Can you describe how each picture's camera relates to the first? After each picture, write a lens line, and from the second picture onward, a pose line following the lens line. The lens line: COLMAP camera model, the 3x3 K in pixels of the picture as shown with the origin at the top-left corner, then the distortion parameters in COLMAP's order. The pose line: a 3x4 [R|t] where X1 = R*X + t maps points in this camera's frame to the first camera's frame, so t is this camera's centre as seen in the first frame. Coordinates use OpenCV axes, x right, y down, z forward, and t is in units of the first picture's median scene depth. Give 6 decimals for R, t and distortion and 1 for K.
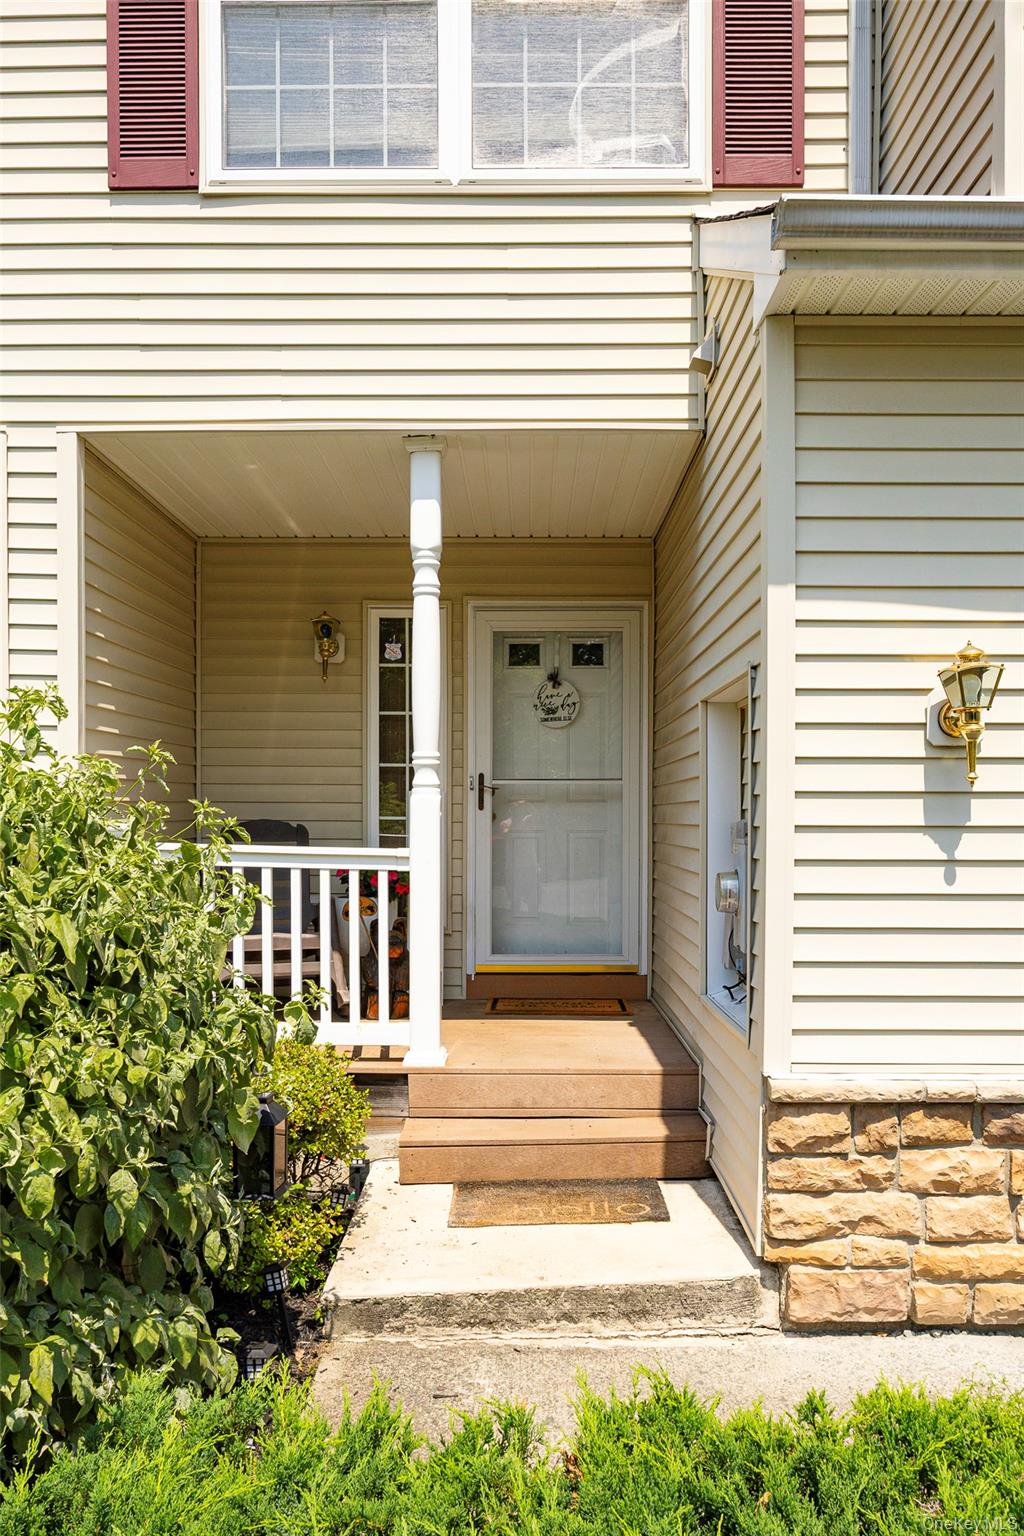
lens RADIAL K [[1131.2, 0, 503.1], [0, 1131.2, 832.8], [0, 0, 1]] dist [-0.009901, -0.000838]
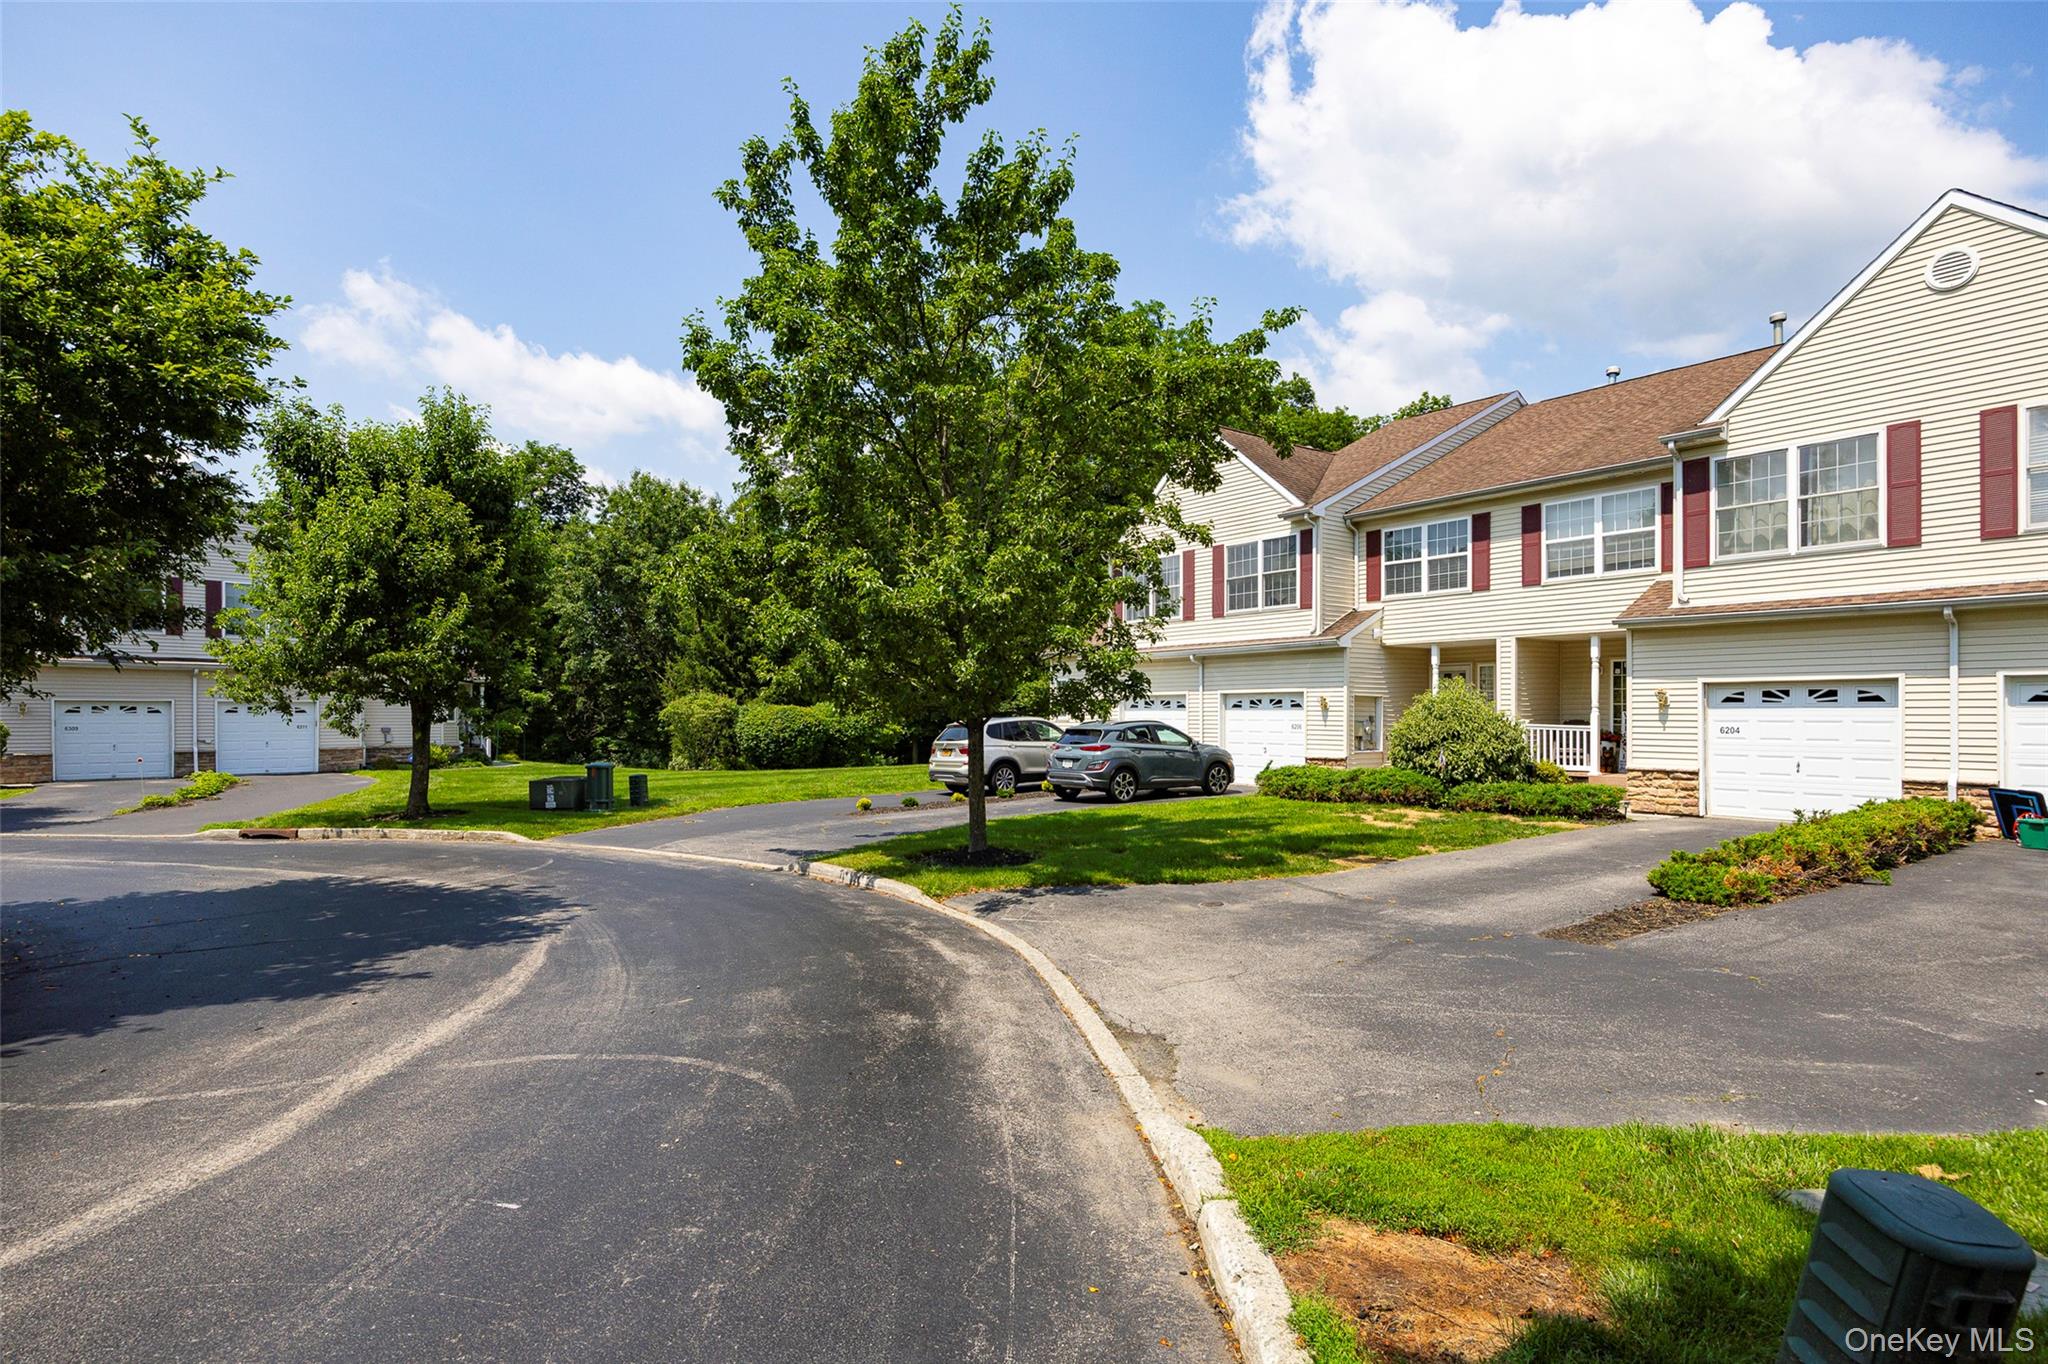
lens RADIAL K [[1044.1, 0, 1021.7], [0, 1044.1, 699.3], [0, 0, 1]] dist [0.001766, 0.000206]
pose [[0.606743, -0.014574, -0.794764, 1.623725], [-0.014179, 0.999474, -0.029153, 0.053458], [0.794772, 0.028957, 0.606217, -2.898275]]
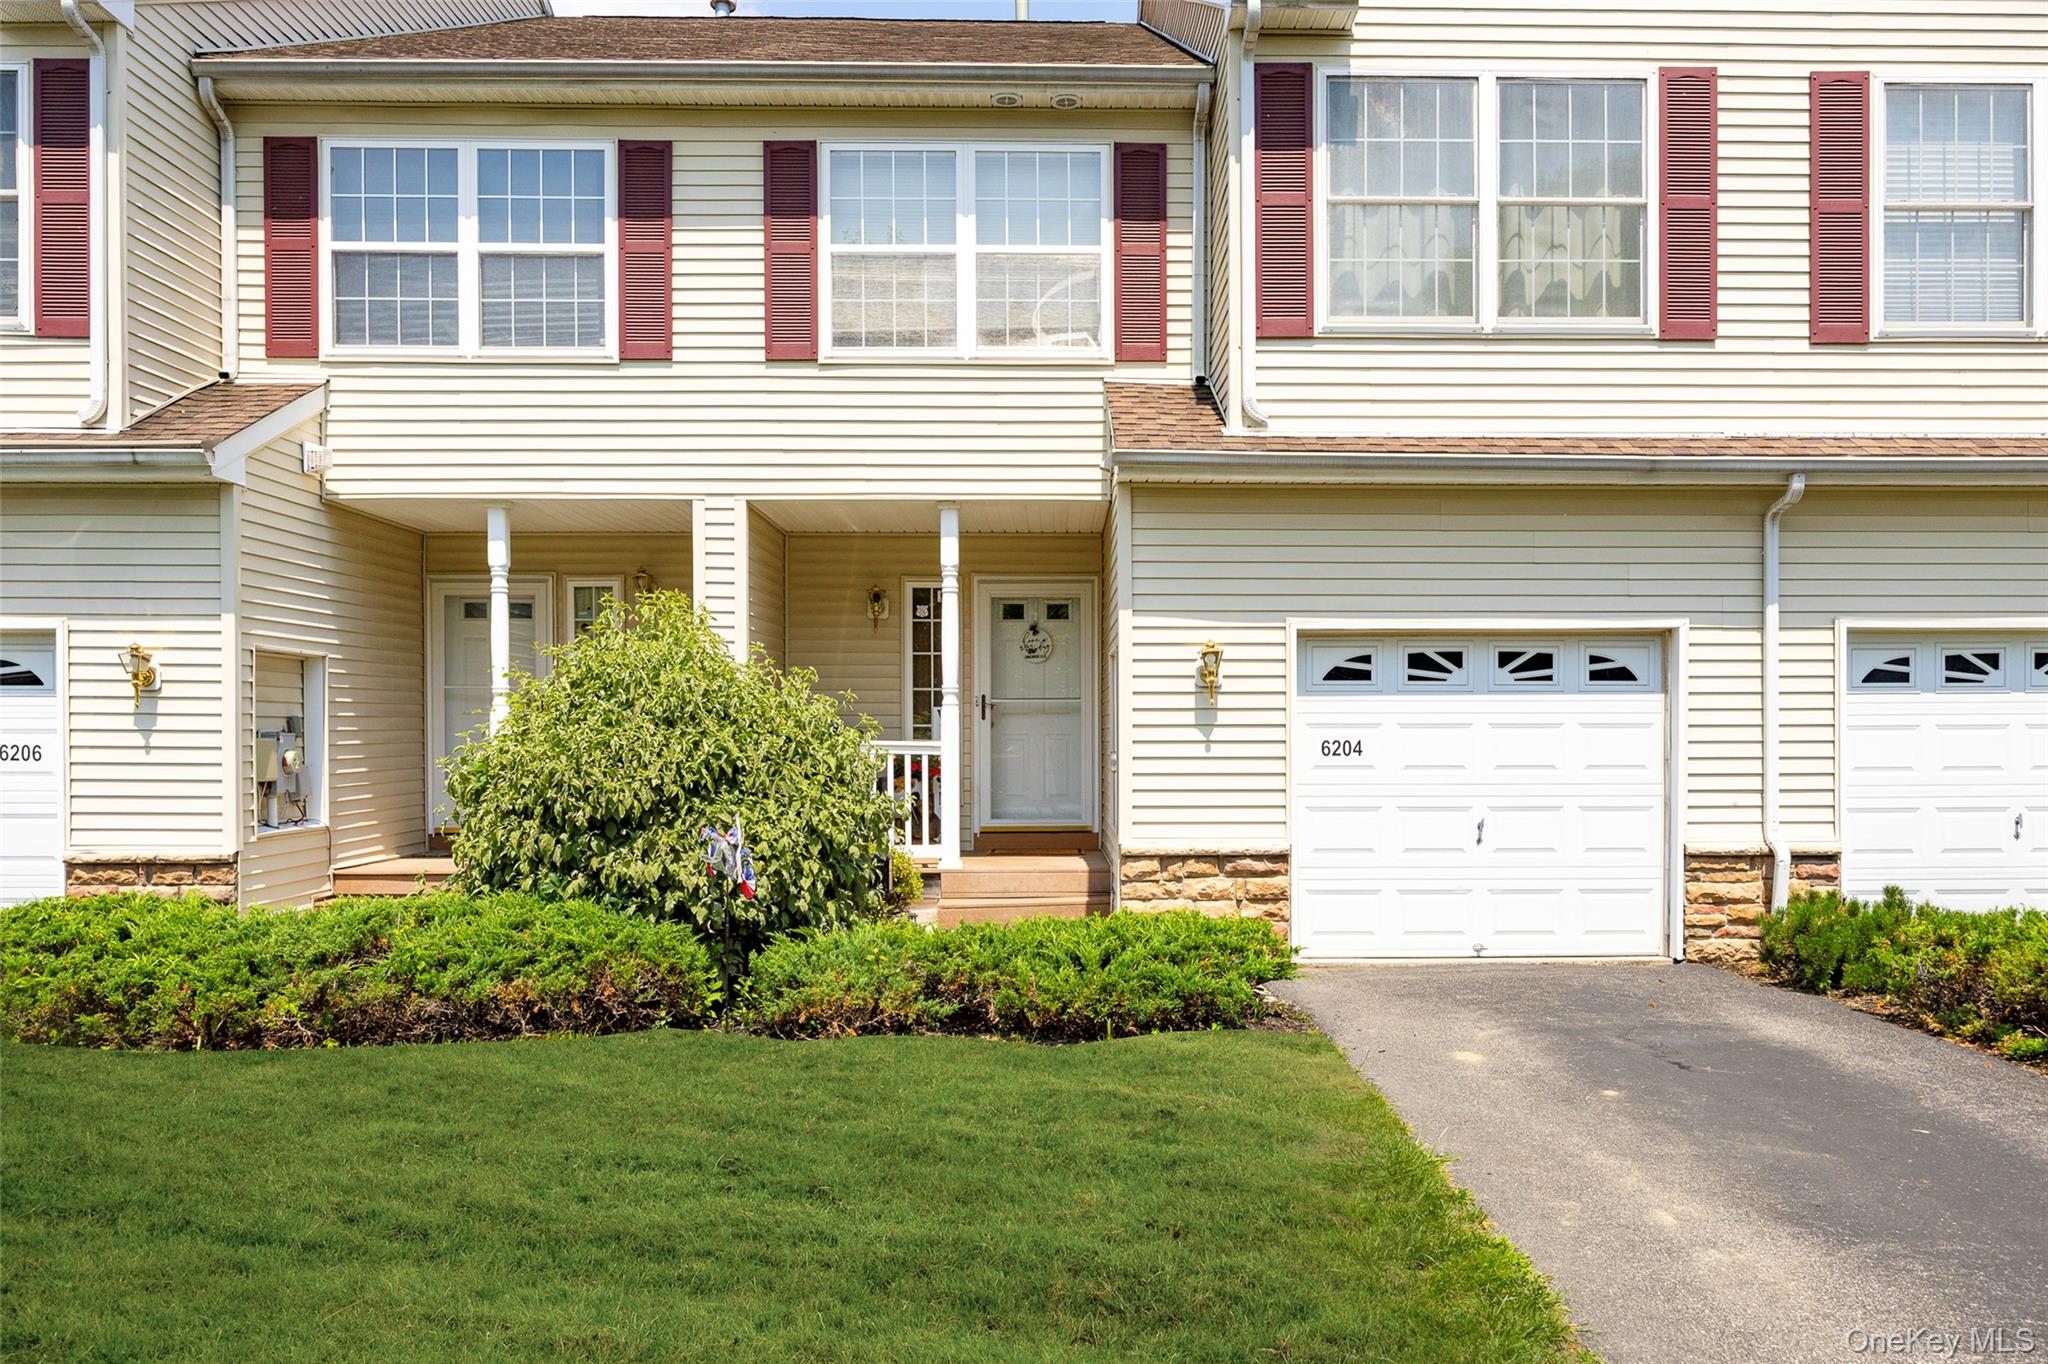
lens RADIAL K [[1547.7, 0, 1066.2], [0, 1547.7, 750.3], [0, 0, 1]] dist [0.004596, -0.012114]
pose [[0.999430, -0.004634, 0.033439, 0.024270], [0.004834, 0.999971, -0.005908, 0.037330], [-0.033410, 0.006066, 0.999423, -1.205479]]
